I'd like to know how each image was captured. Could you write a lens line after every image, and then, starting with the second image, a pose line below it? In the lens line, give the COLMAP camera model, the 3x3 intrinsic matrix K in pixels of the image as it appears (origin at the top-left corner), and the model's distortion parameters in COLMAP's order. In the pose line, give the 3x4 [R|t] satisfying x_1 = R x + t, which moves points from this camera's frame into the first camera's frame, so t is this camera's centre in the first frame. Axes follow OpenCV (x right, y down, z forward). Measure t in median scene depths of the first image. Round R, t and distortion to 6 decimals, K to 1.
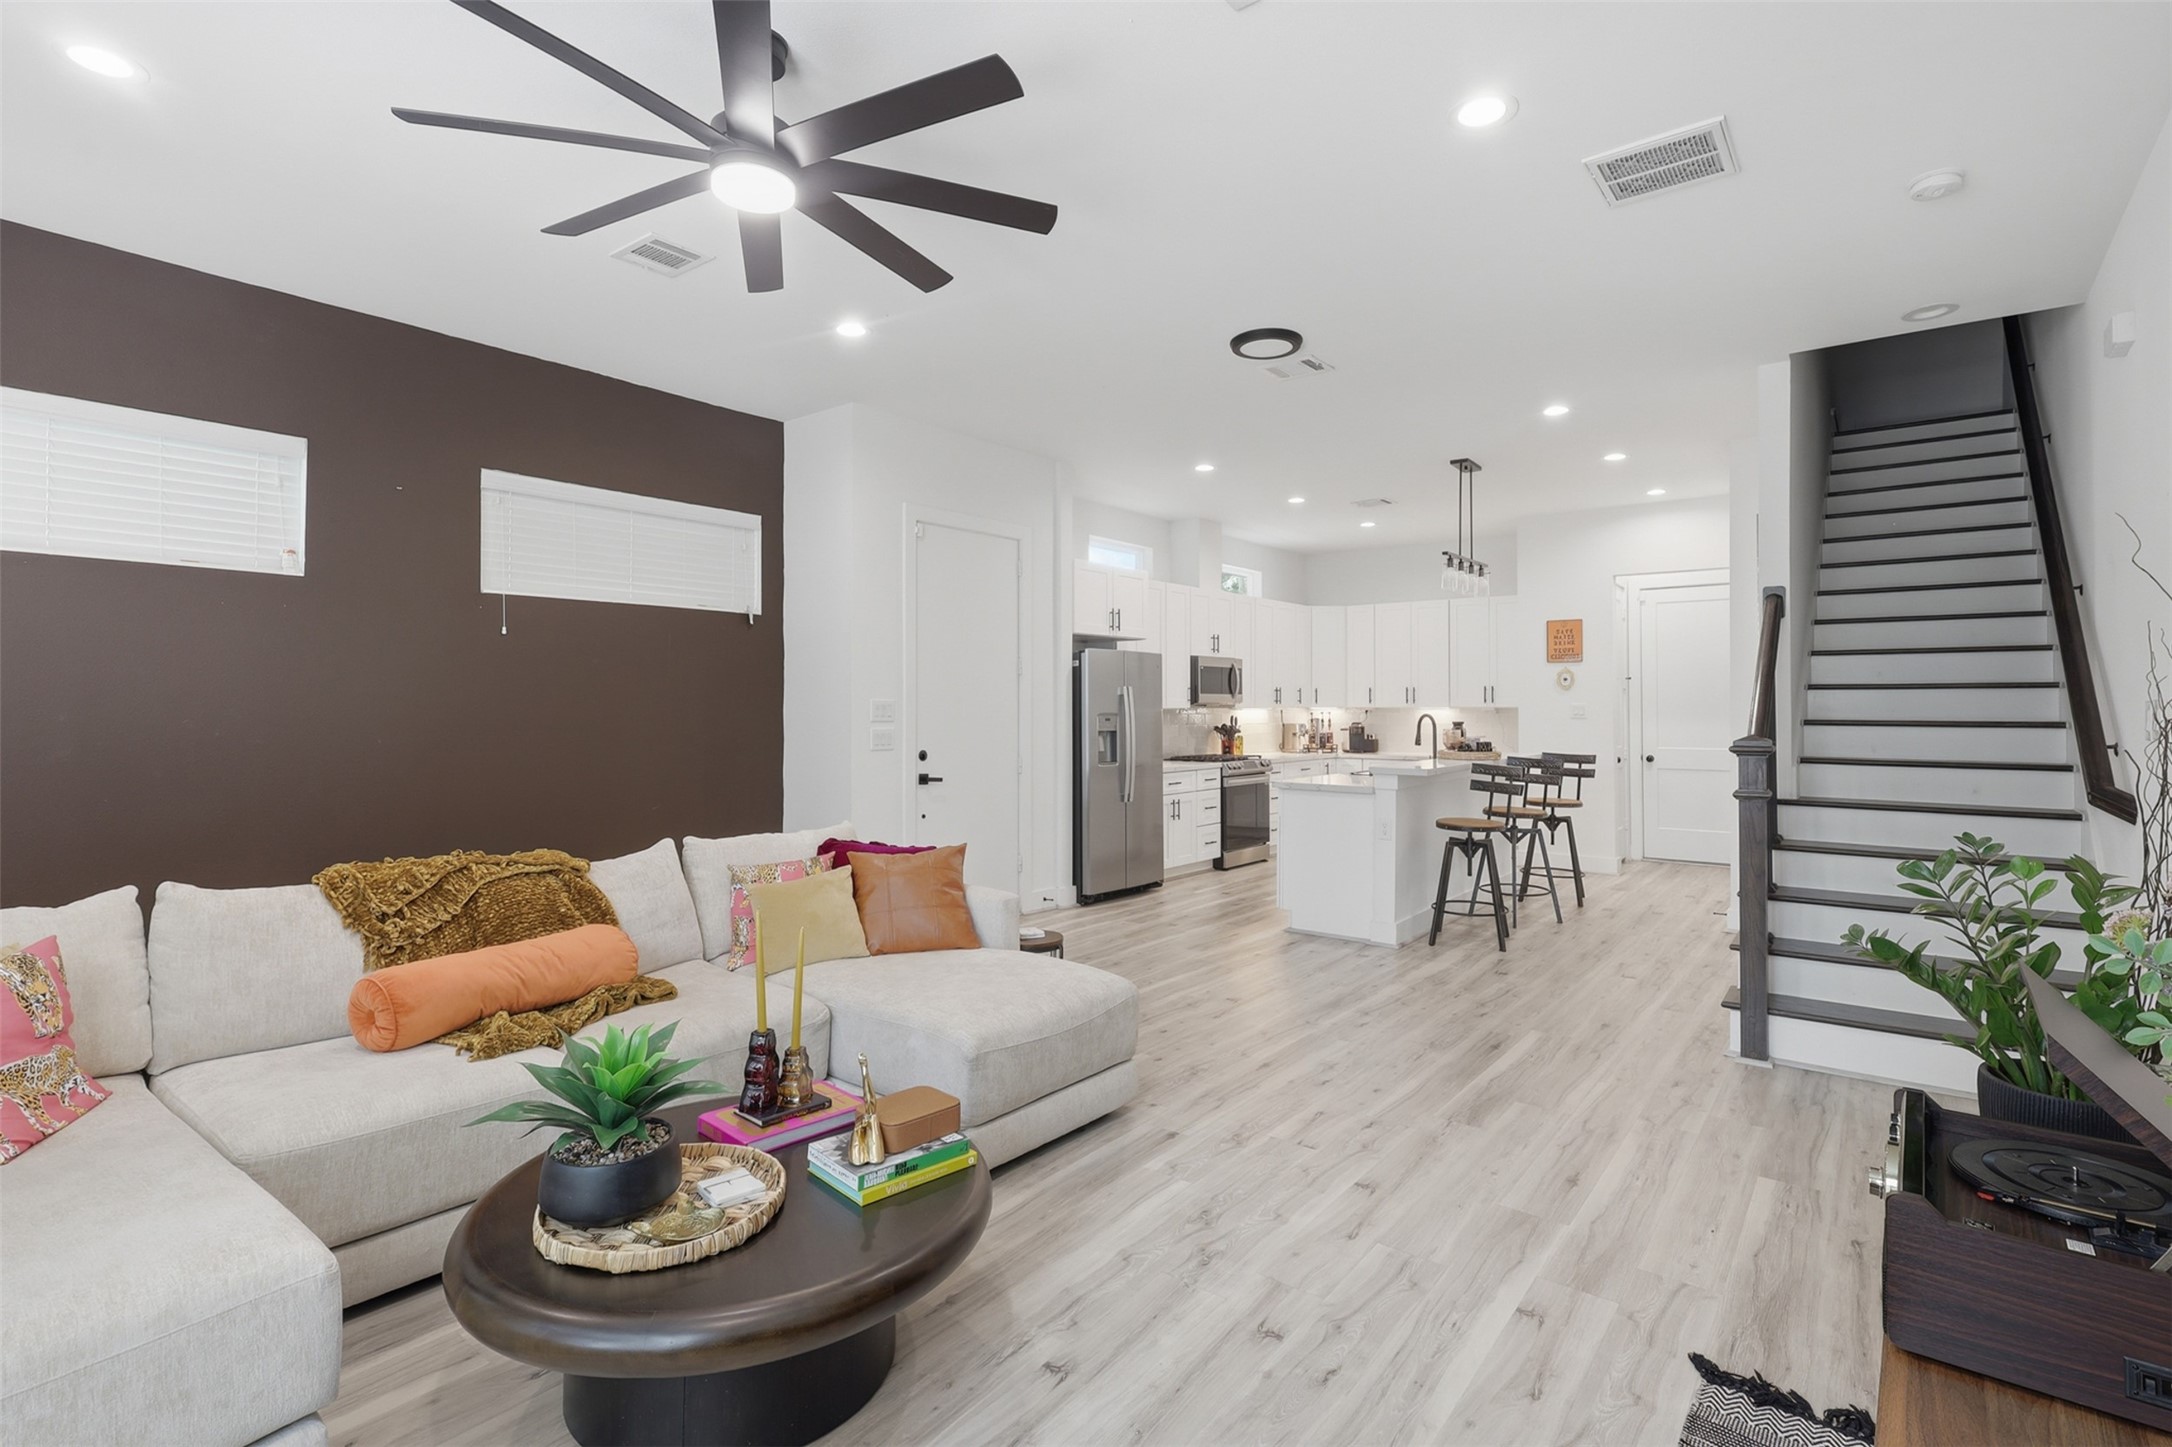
lens RADIAL K [[1030.8, 0, 1087.3], [0, 1030.8, 705.7], [0, 0, 1]] dist [0.010644, 0.000437]
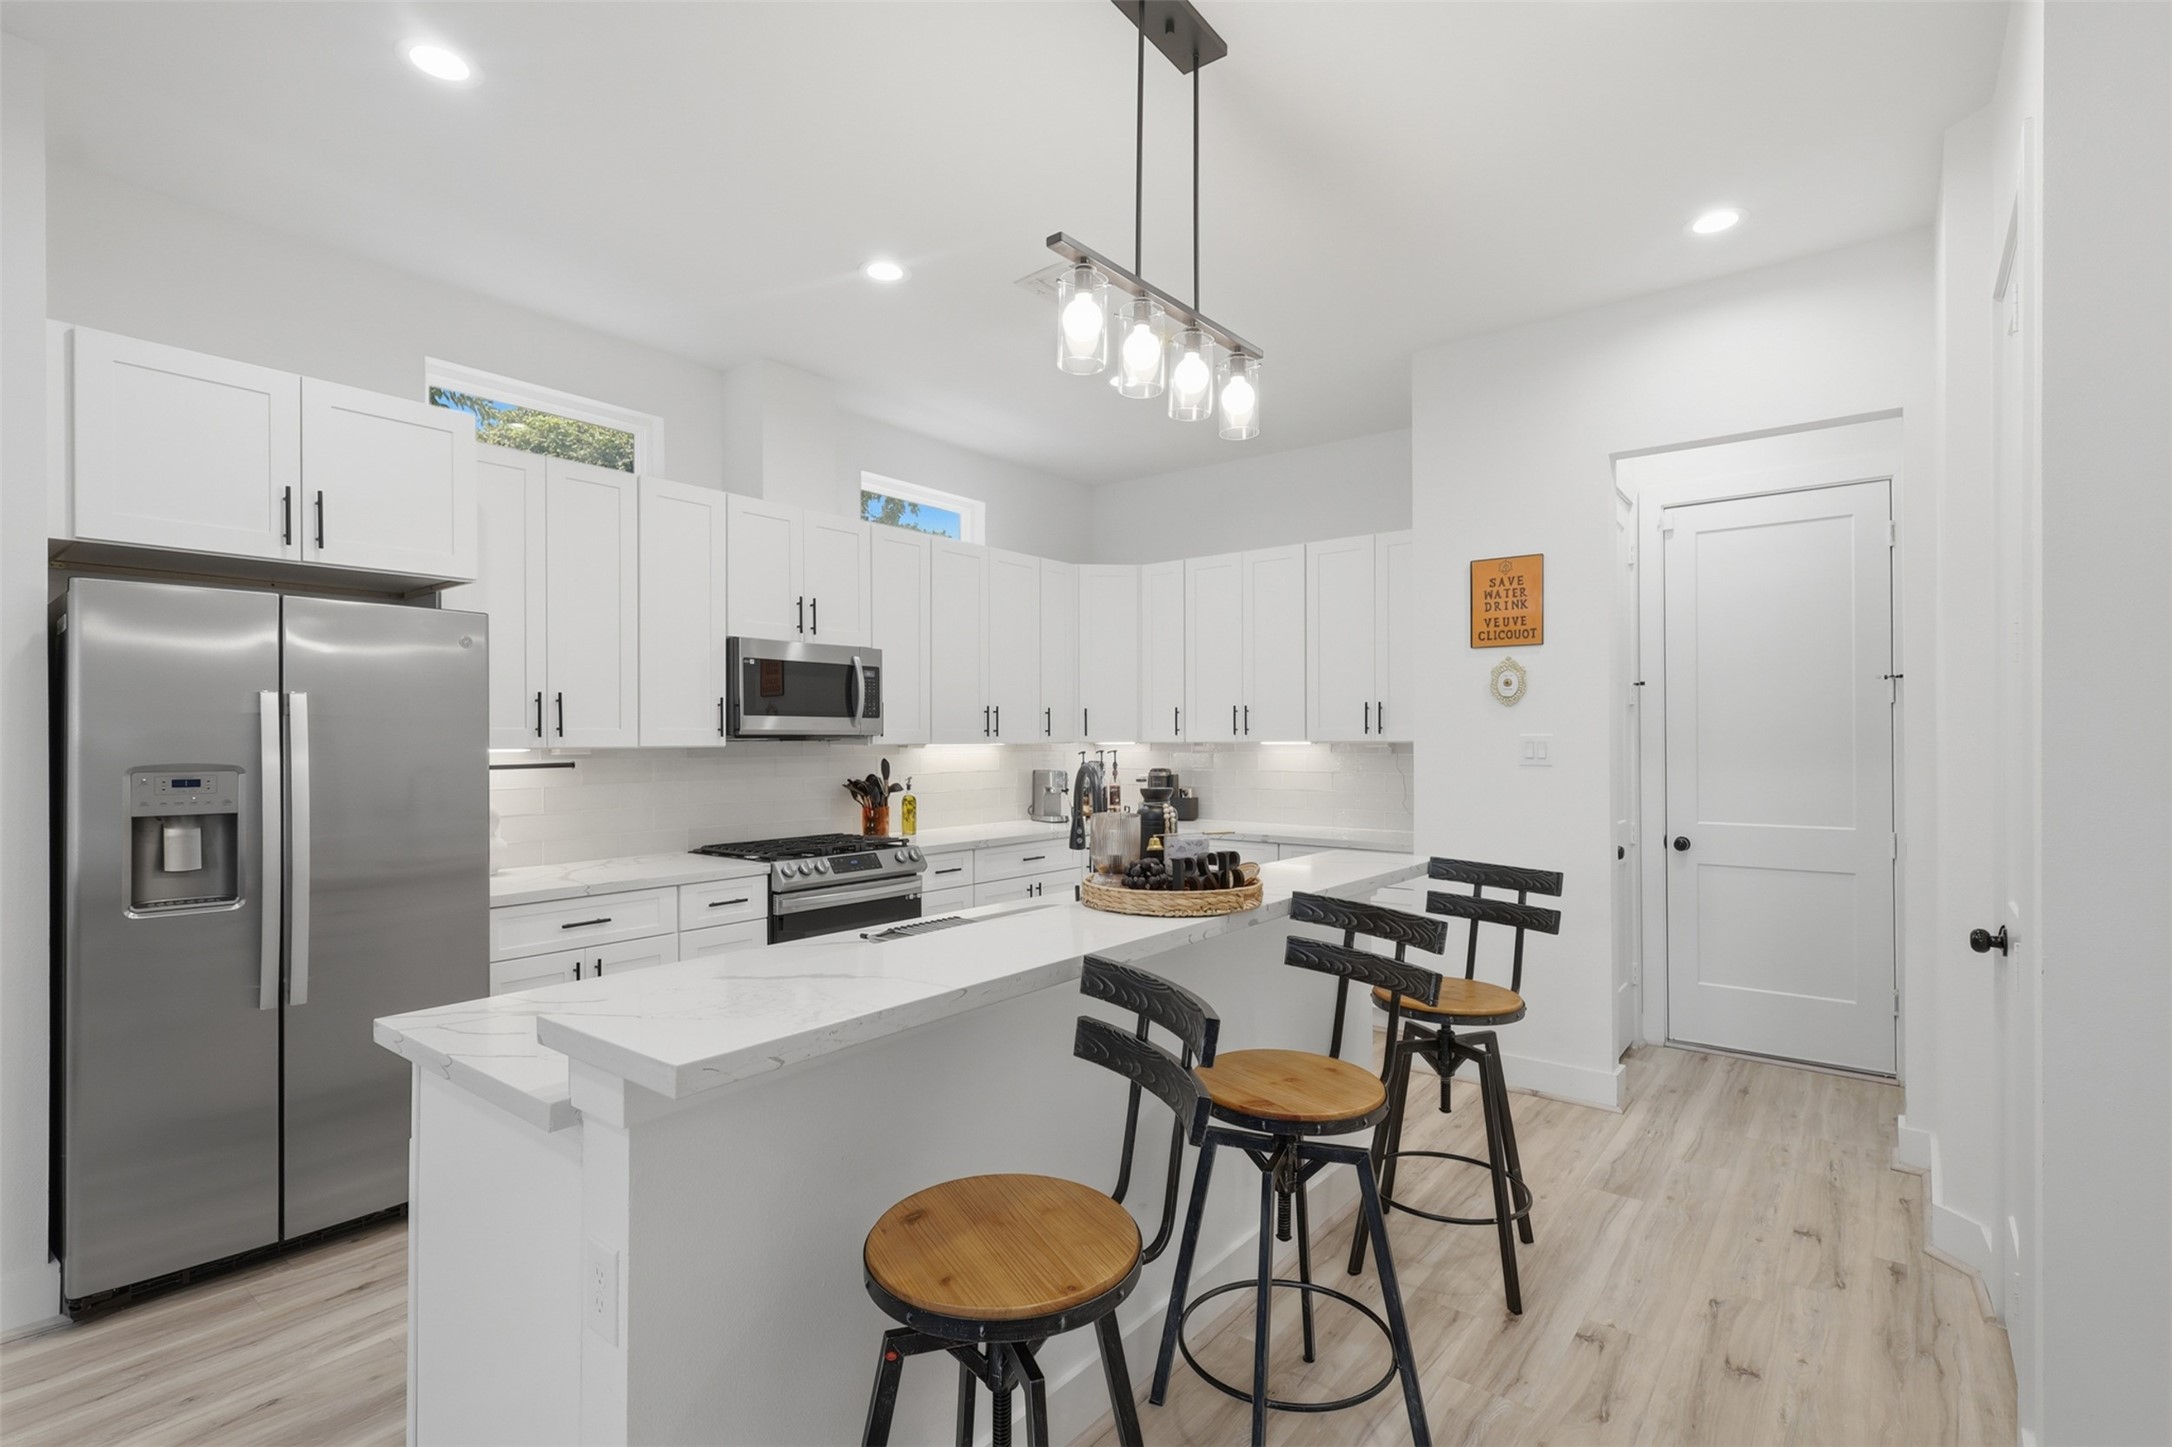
lens RADIAL K [[1030.8, 0, 1073.0], [0, 1030.8, 746.8], [0, 0, 1]] dist [0.010644, 0.000437]
pose [[0.999970, -0.002588, -0.007307, 0.316429], [0.002644, 0.999967, 0.007678, -0.000534], [0.007287, -0.007697, 0.999944, 0.622664]]
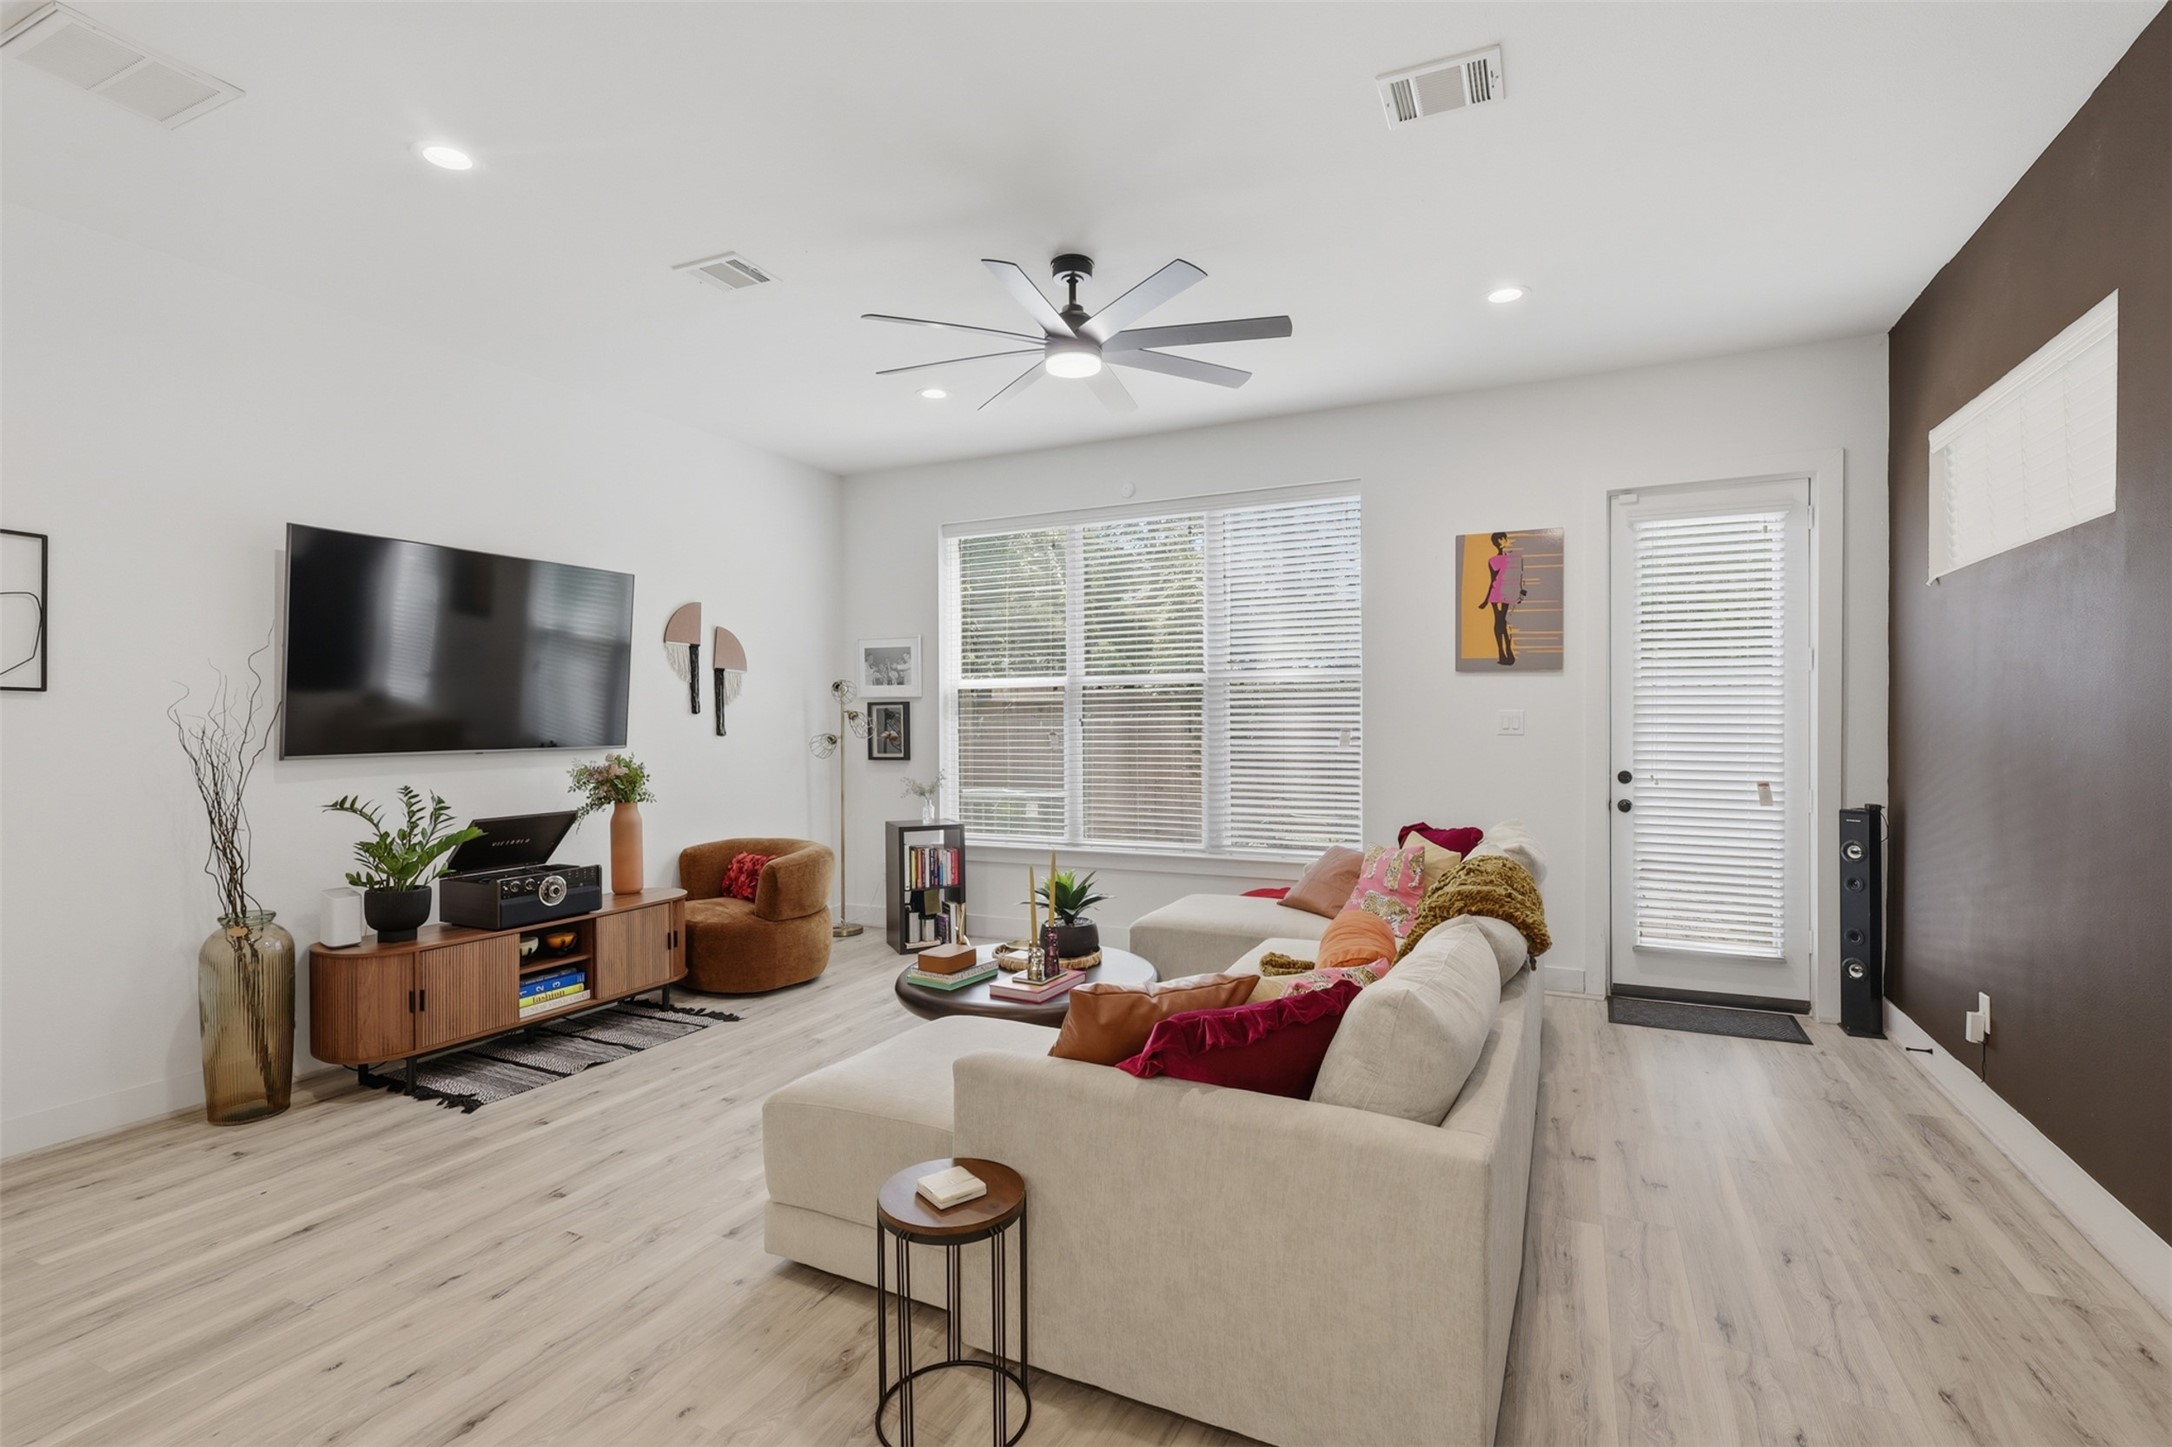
lens RADIAL K [[1003.8, 0, 1094.4], [0, 1003.8, 732.5], [0, 0, 1]] dist [0.002876, 0.000623]
pose [[-0.973297, 0.006964, -0.229443, -0.008633], [0.004493, 0.999926, 0.011294, 0.000321], [0.229504, 0.009961, -0.973257, 0.813131]]
